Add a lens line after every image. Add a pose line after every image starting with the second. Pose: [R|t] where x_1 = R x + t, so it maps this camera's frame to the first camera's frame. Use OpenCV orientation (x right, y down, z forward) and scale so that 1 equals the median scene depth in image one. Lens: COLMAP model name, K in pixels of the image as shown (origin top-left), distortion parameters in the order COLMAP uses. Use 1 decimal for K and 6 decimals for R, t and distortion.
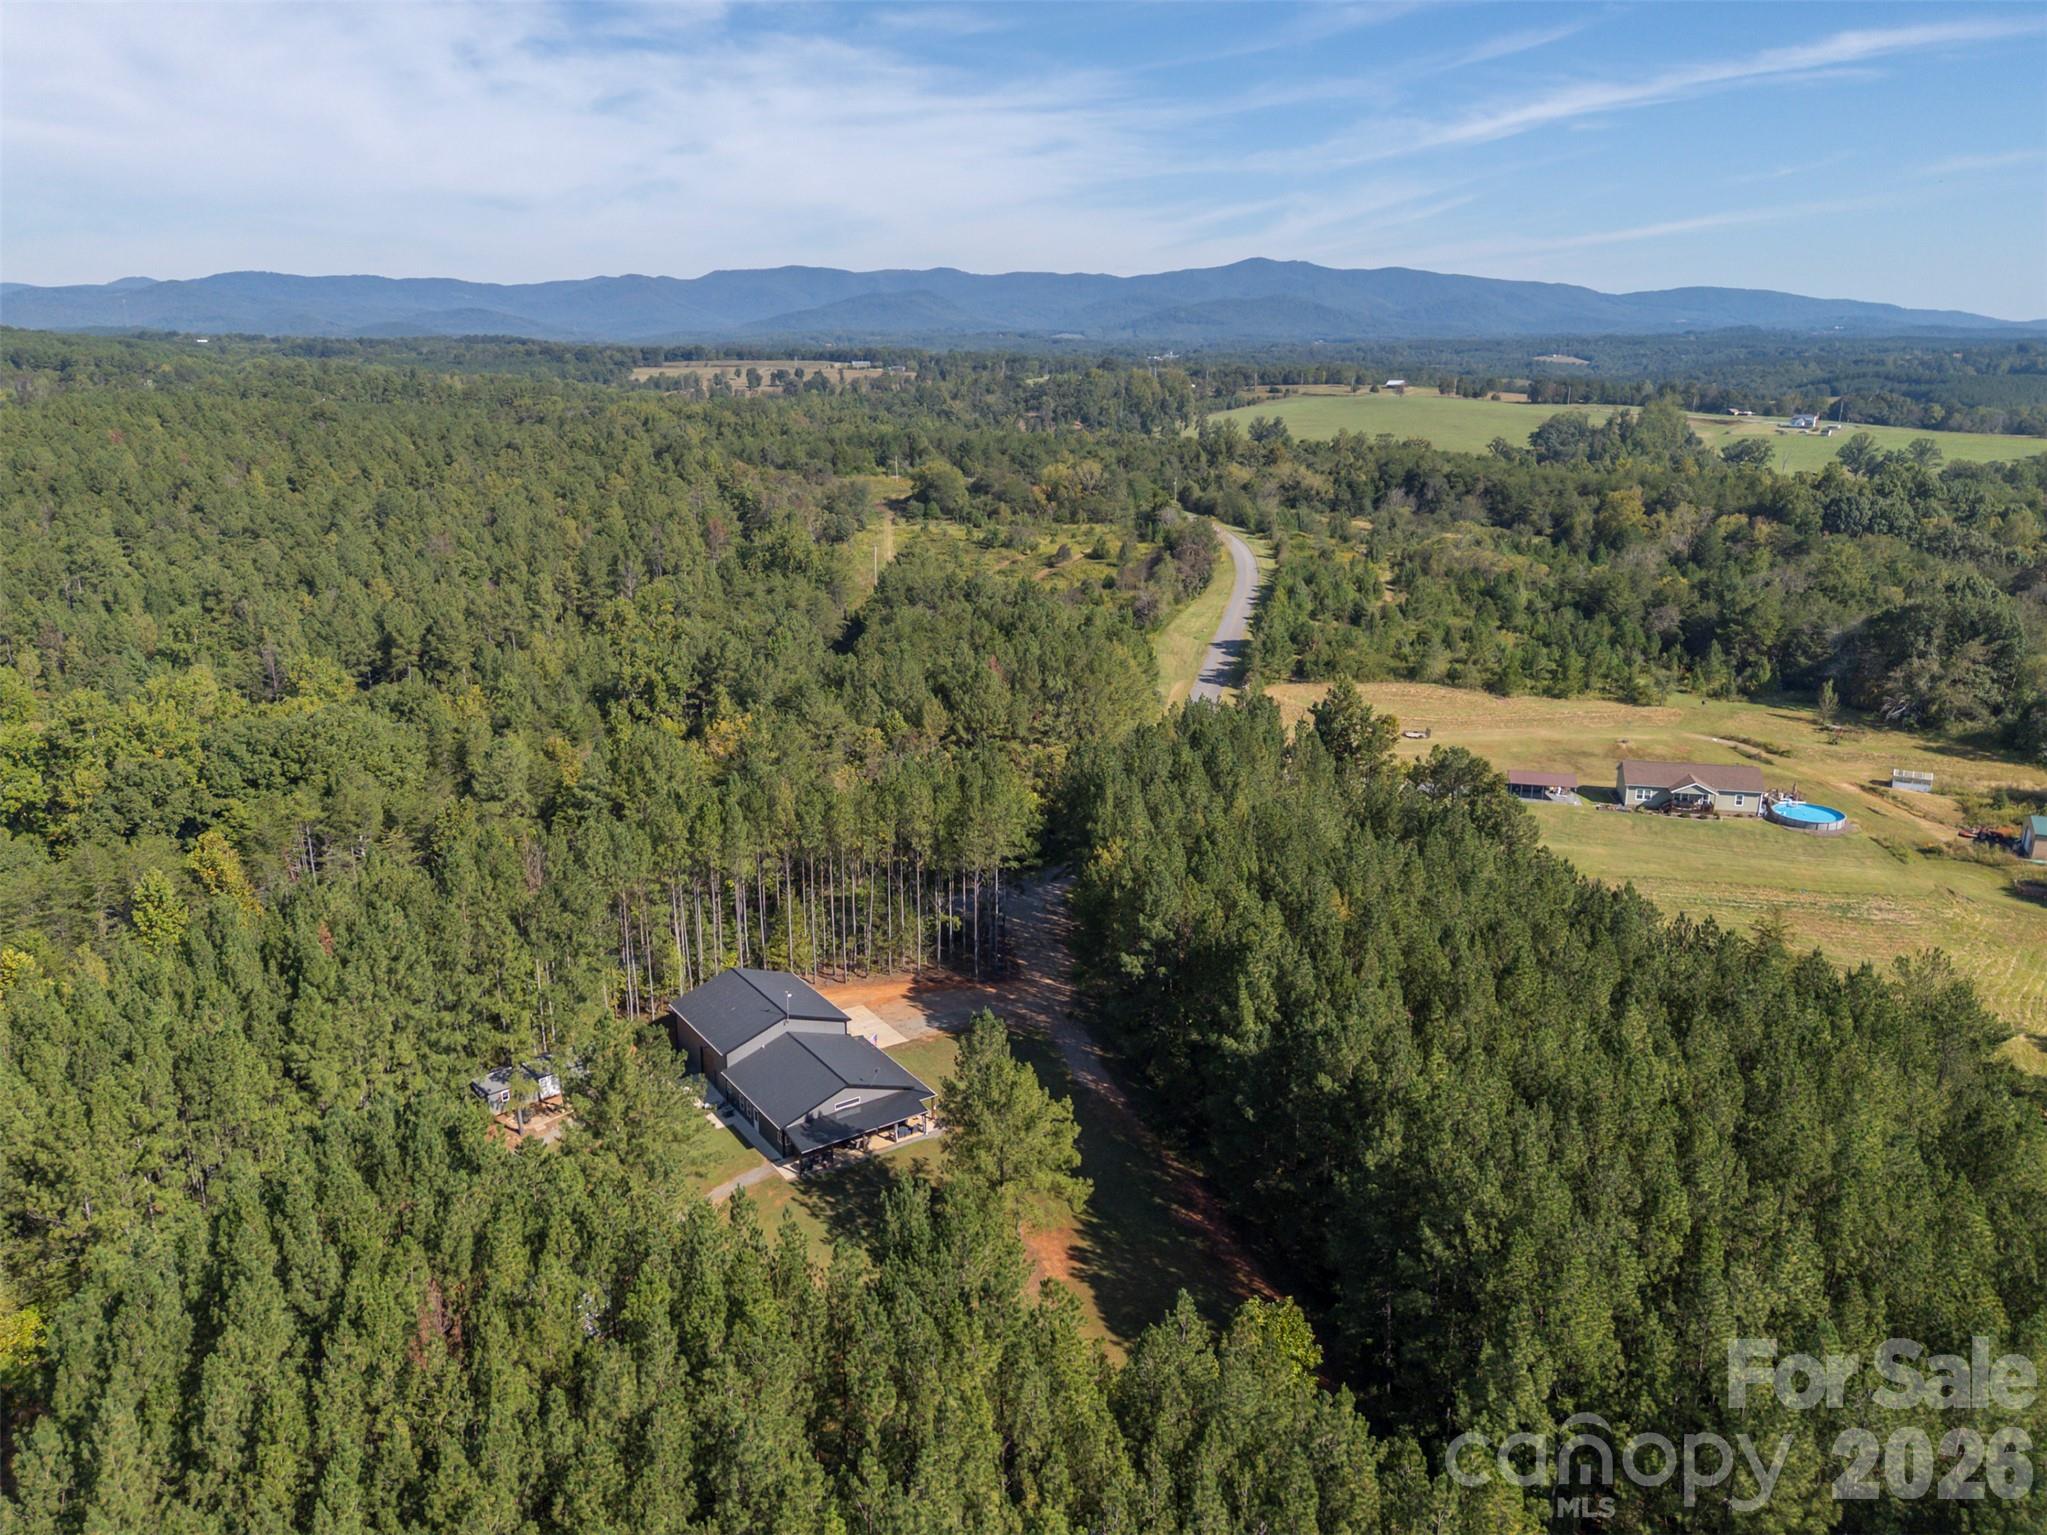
lens RADIAL K [[1633.3, 0, 1047.5], [0, 1633.3, 767.5], [0, 0, 1]] dist [0.190586, -0.300553]
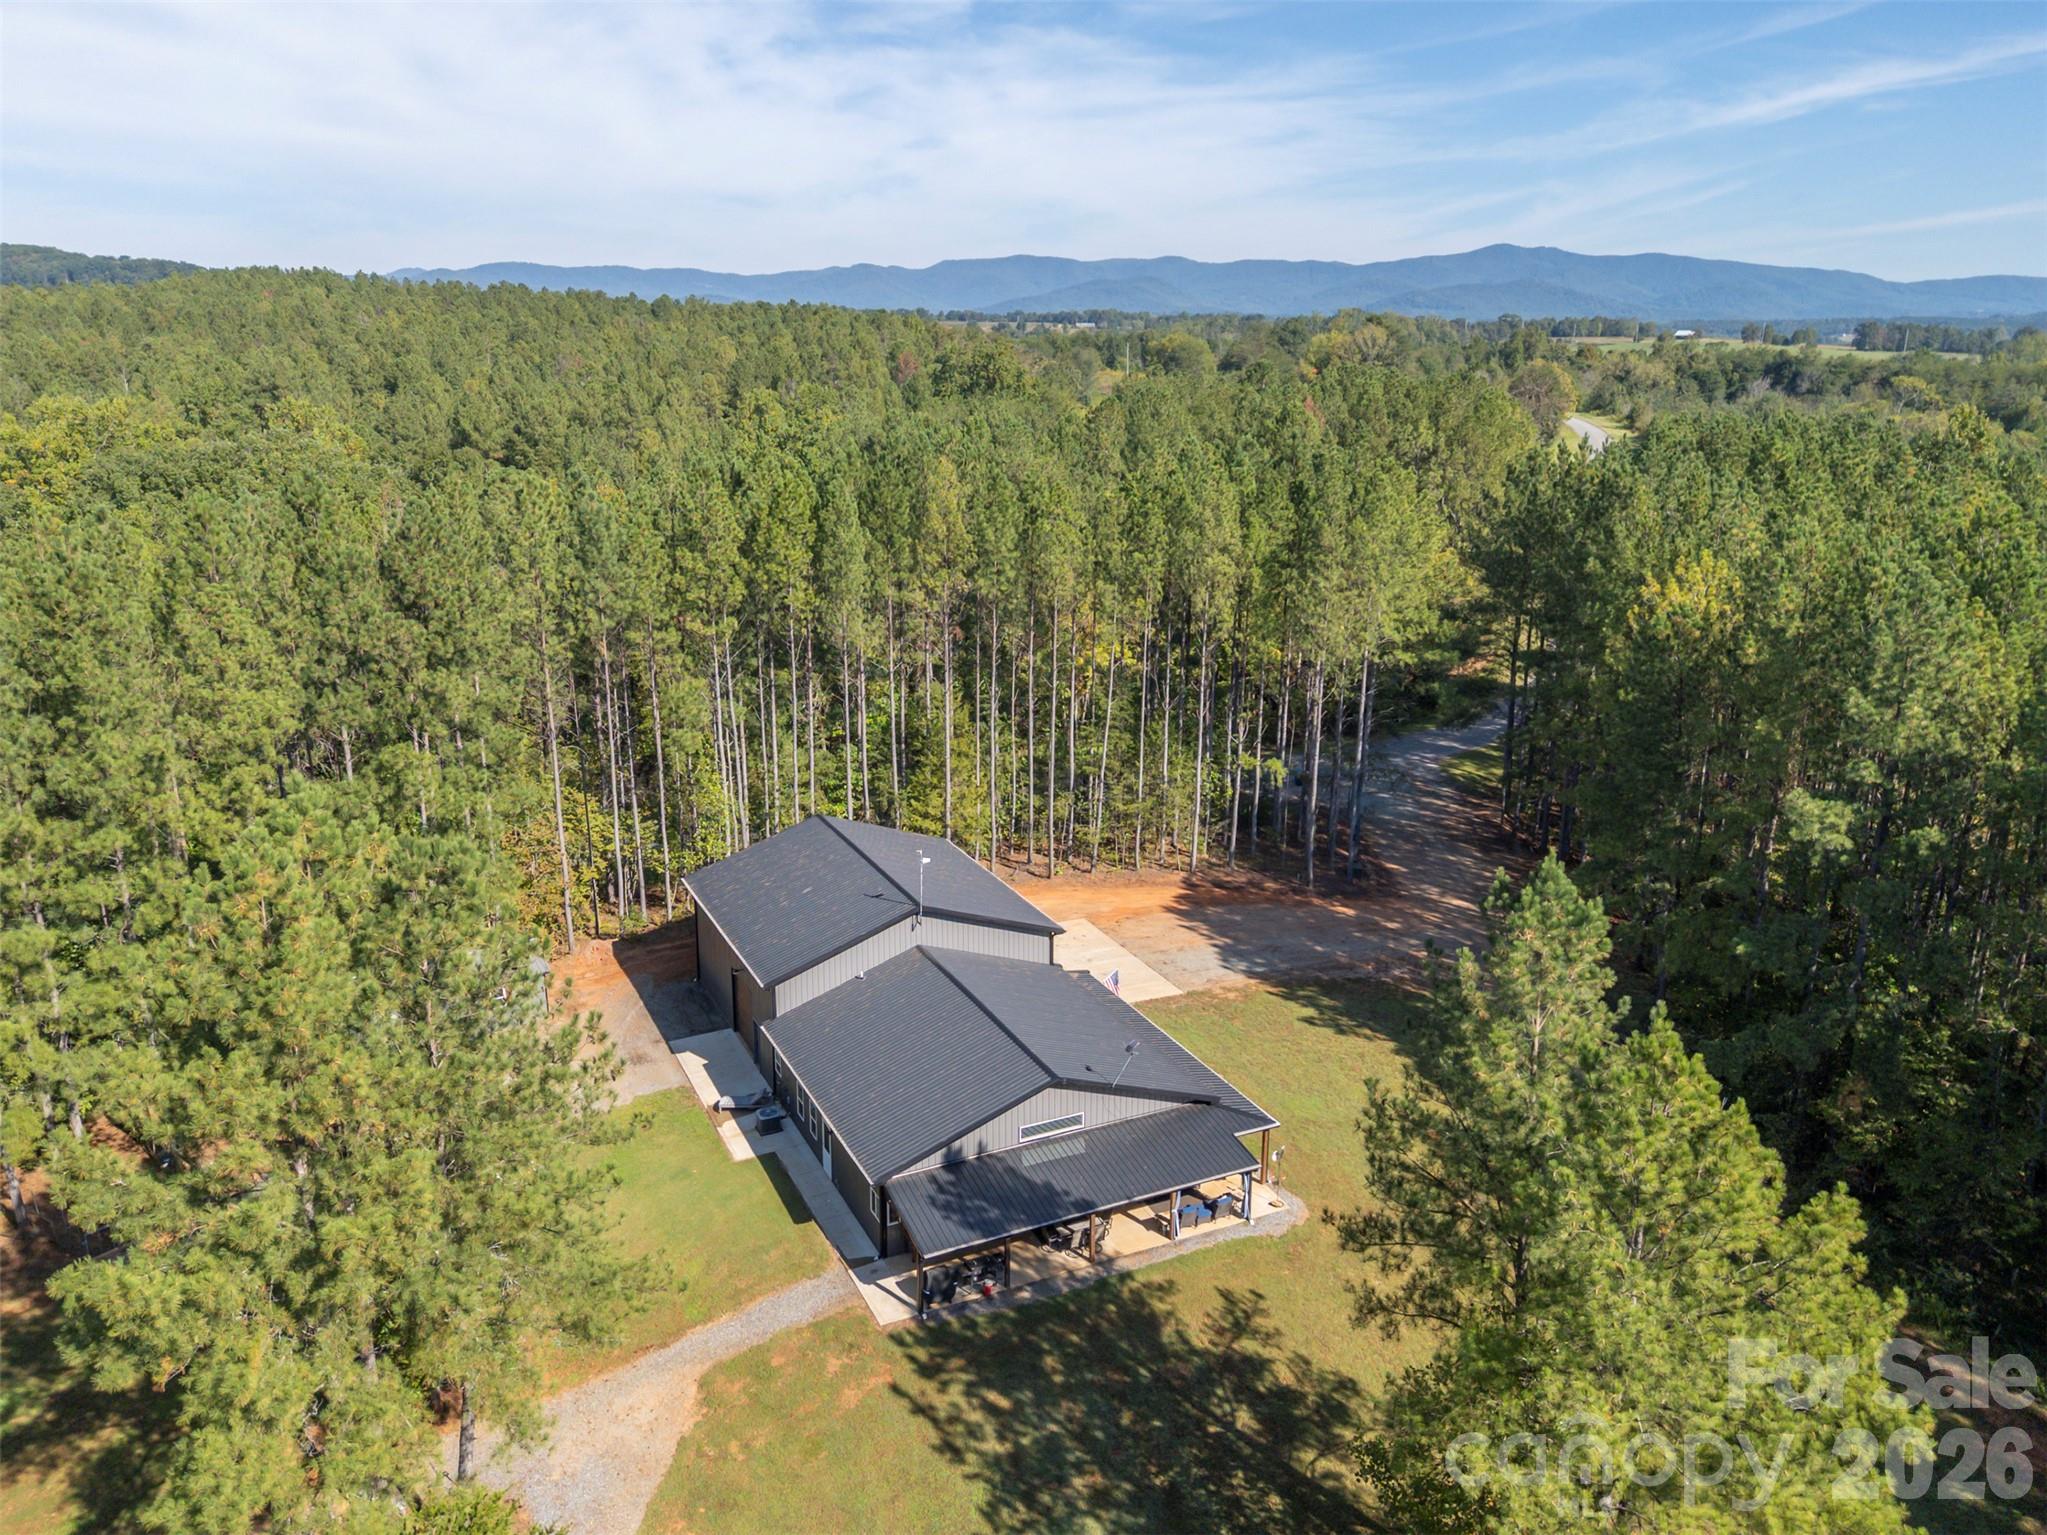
lens RADIAL K [[1615.2, 0, 1017.6], [0, 1615.2, 755.2], [0, 0, 1]] dist [0.114999, -0.006643]
pose [[0.989129, 0.043500, -0.140467, -0.064342], [-0.045148, 0.998944, -0.008566, 0.097129], [0.139946, 0.014815, 0.990048, 0.501130]]
